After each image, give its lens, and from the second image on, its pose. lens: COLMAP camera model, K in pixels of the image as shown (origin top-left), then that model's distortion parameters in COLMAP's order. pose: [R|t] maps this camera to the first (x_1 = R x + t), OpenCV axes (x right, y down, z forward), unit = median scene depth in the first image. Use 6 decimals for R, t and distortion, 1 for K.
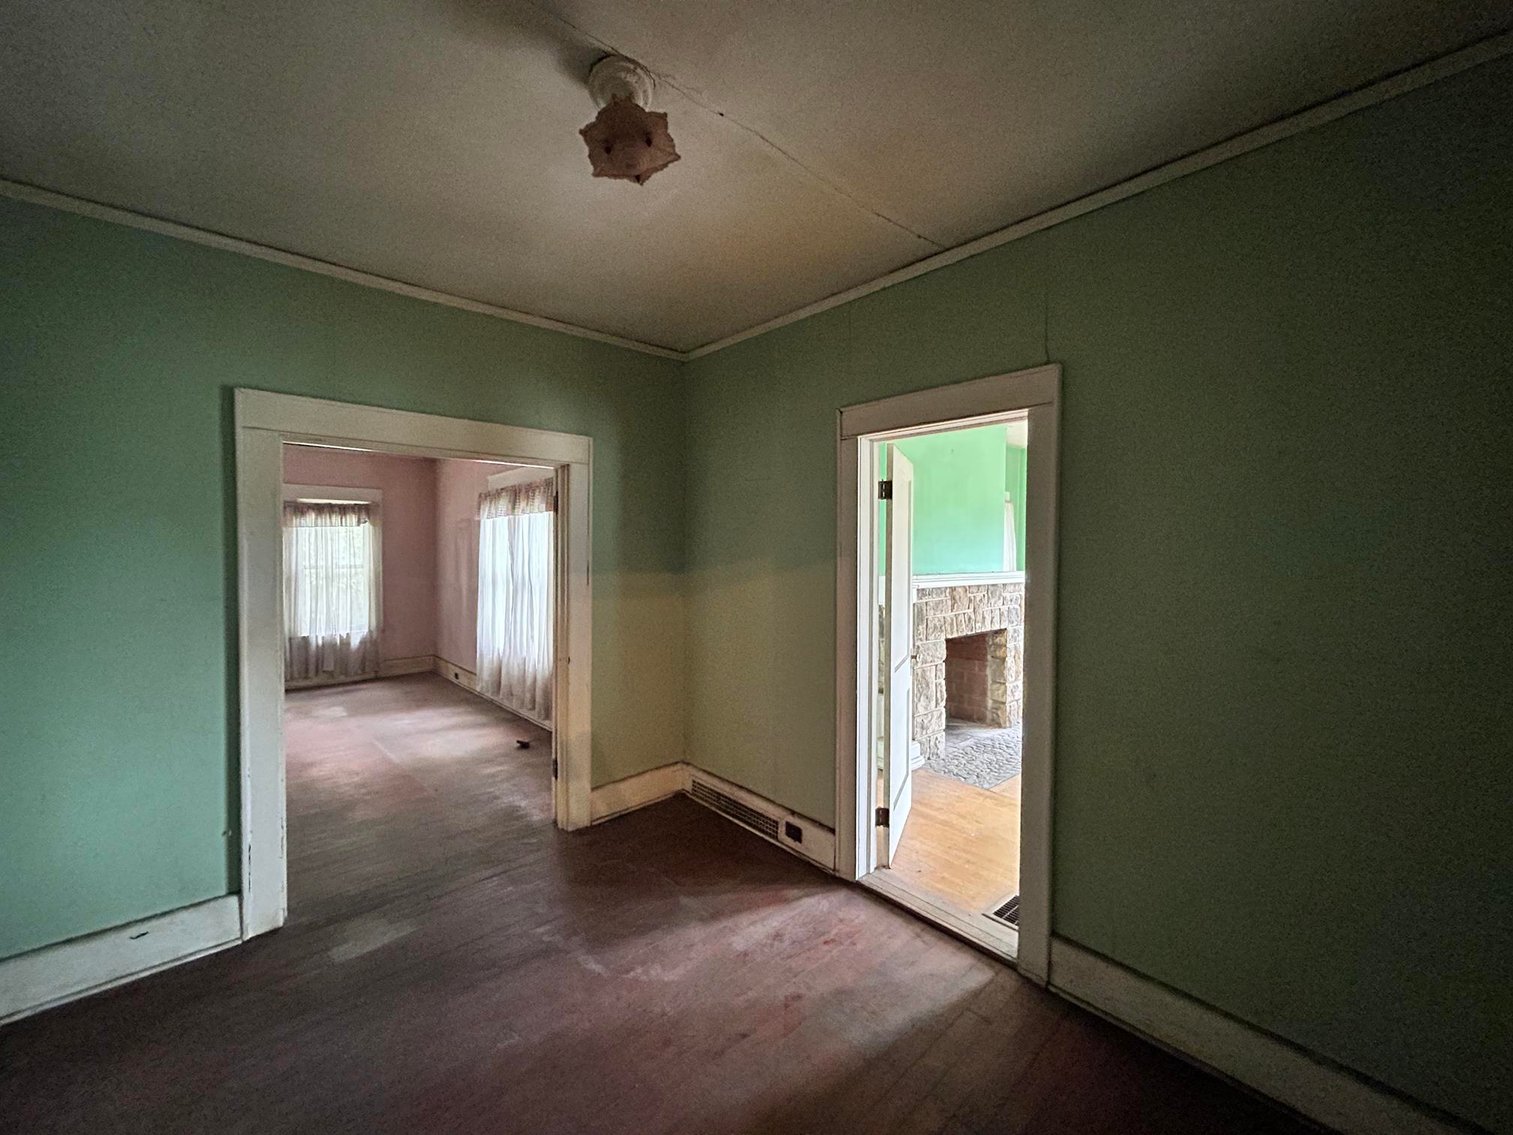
lens RADIAL K [[610.5, 0, 743.4], [0, 610.5, 561.7], [0, 0, 1]] dist [-0.004694, 0.002390]
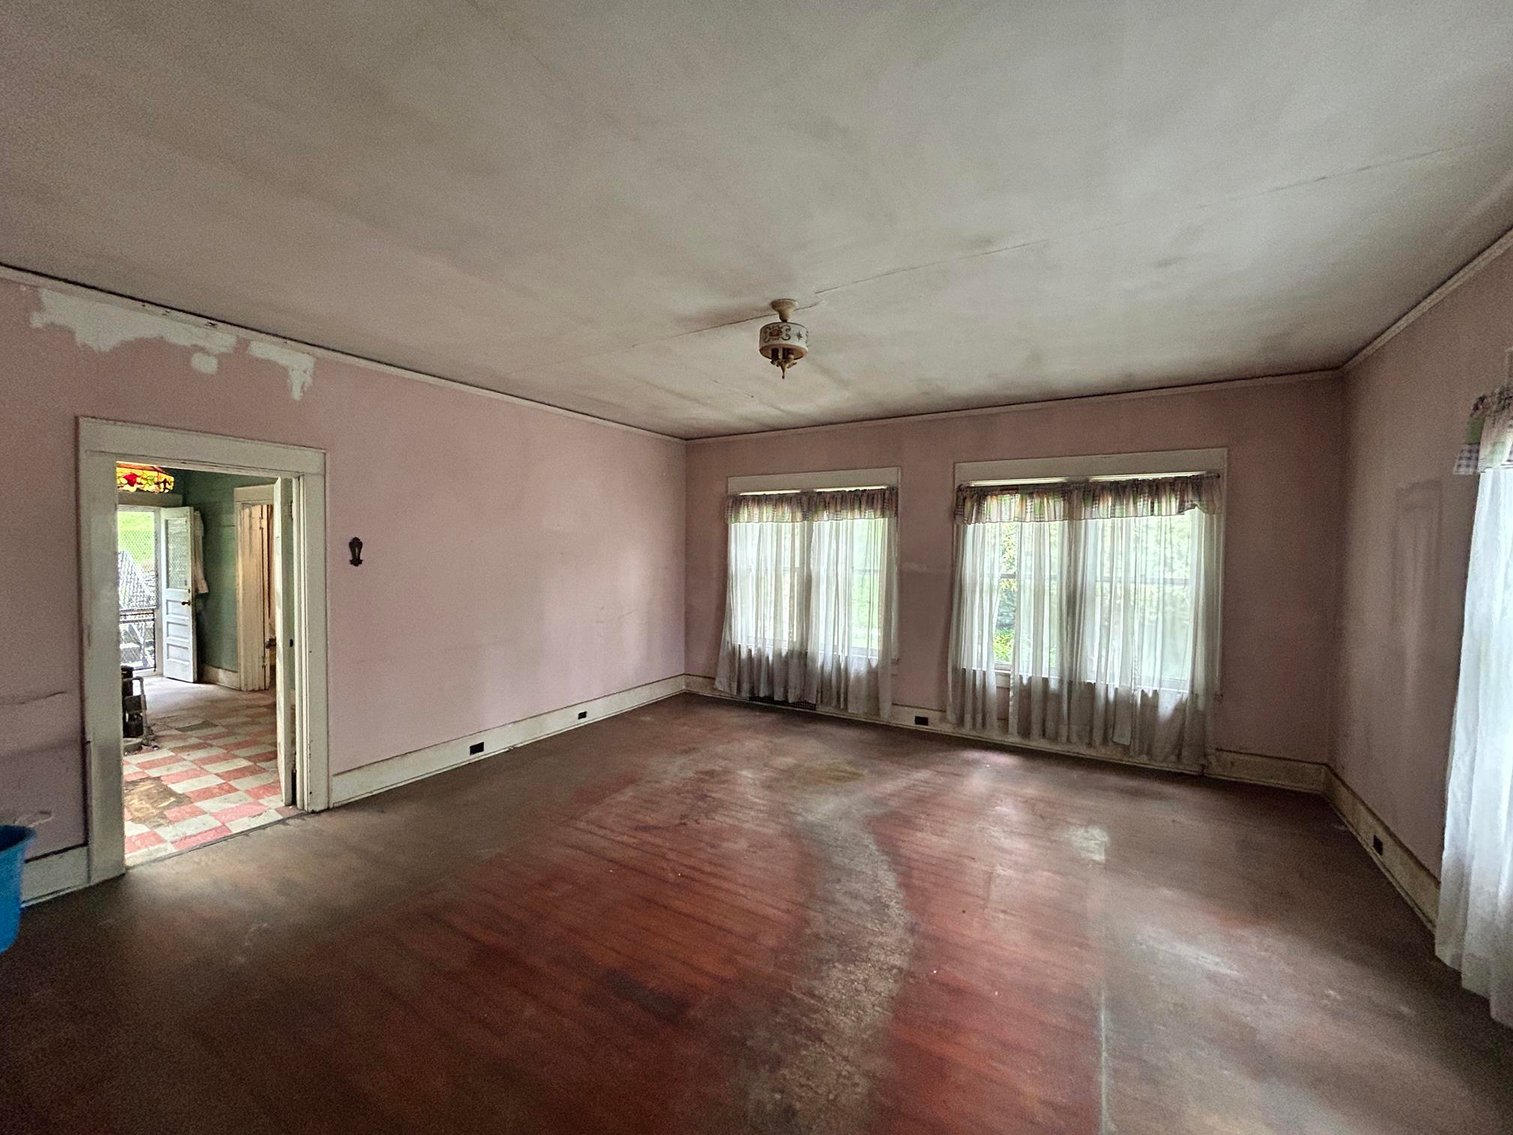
lens RADIAL K [[610.5, 0, 745.9], [0, 610.5, 568.8], [0, 0, 1]] dist [-0.004694, 0.002390]
pose [[0.293600, 0.033520, -0.955340, -0.187987], [-0.023688, 0.999333, 0.027784, -0.011901], [0.955635, 0.014473, 0.294199, 0.425299]]
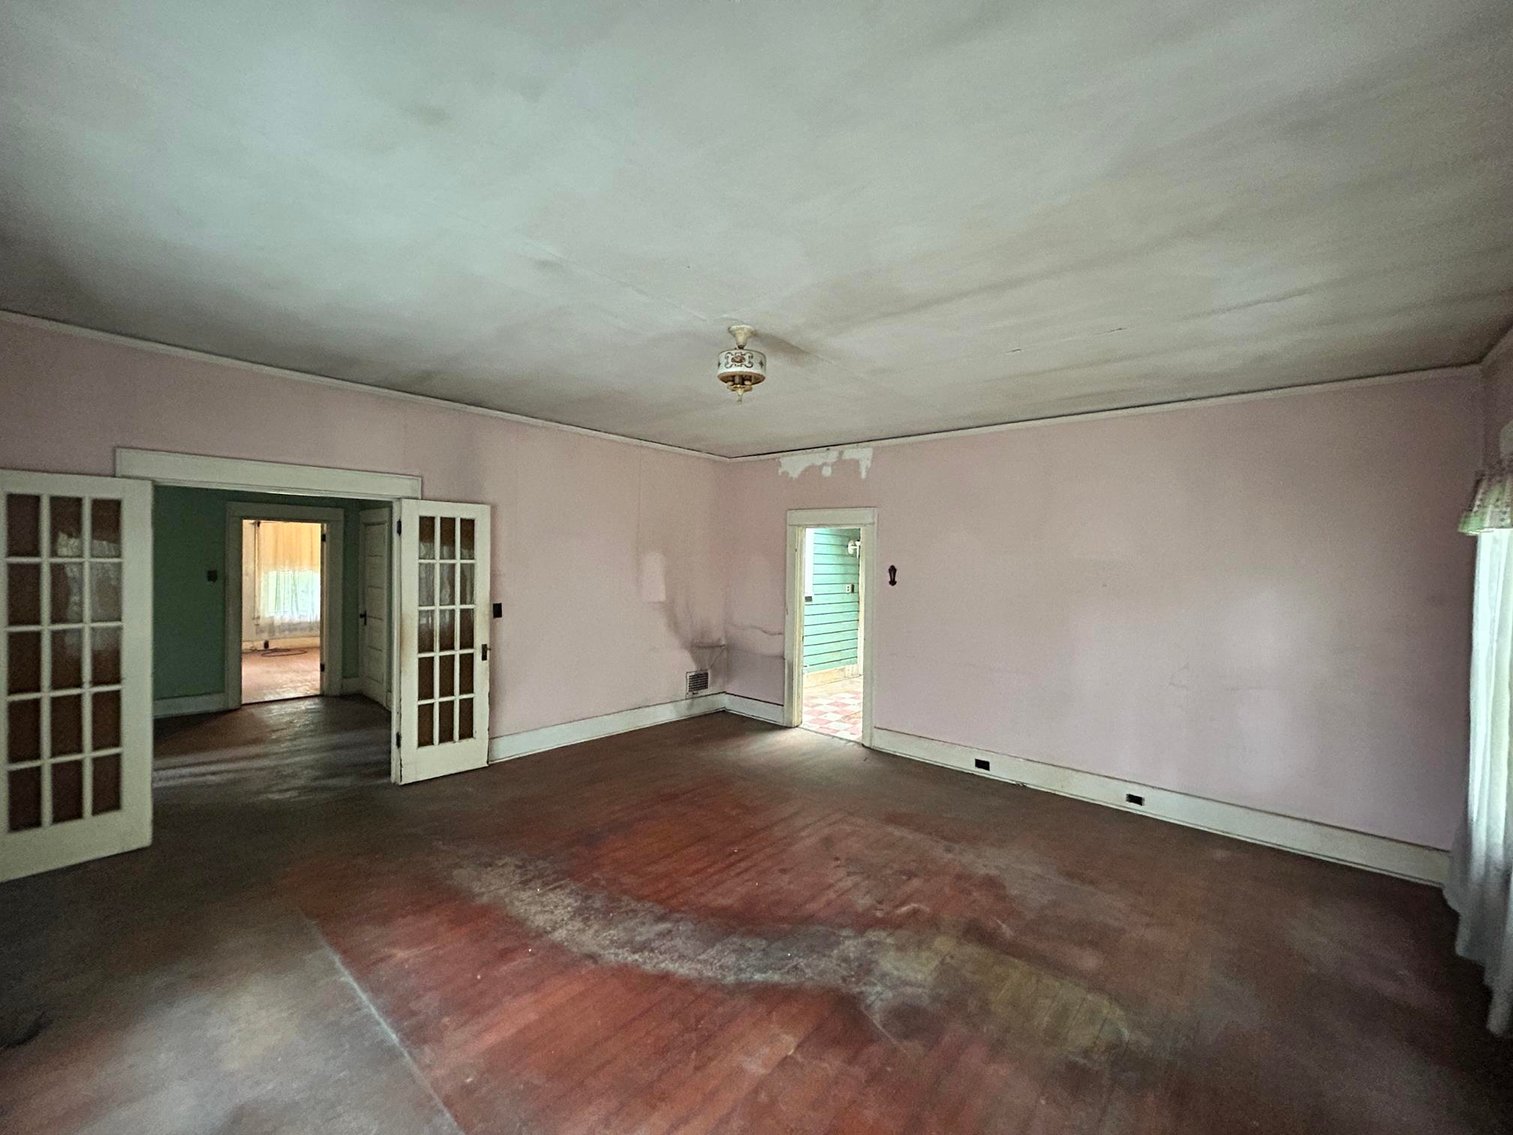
lens RADIAL K [[610.5, 0, 764.2], [0, 610.5, 572.3], [0, 0, 1]] dist [-0.004694, 0.002390]
pose [[-0.990378, -0.018990, -0.137079, -0.523671], [-0.024522, 0.998947, 0.038777, -0.032440], [0.136198, 0.041765, -0.989801, 0.955453]]
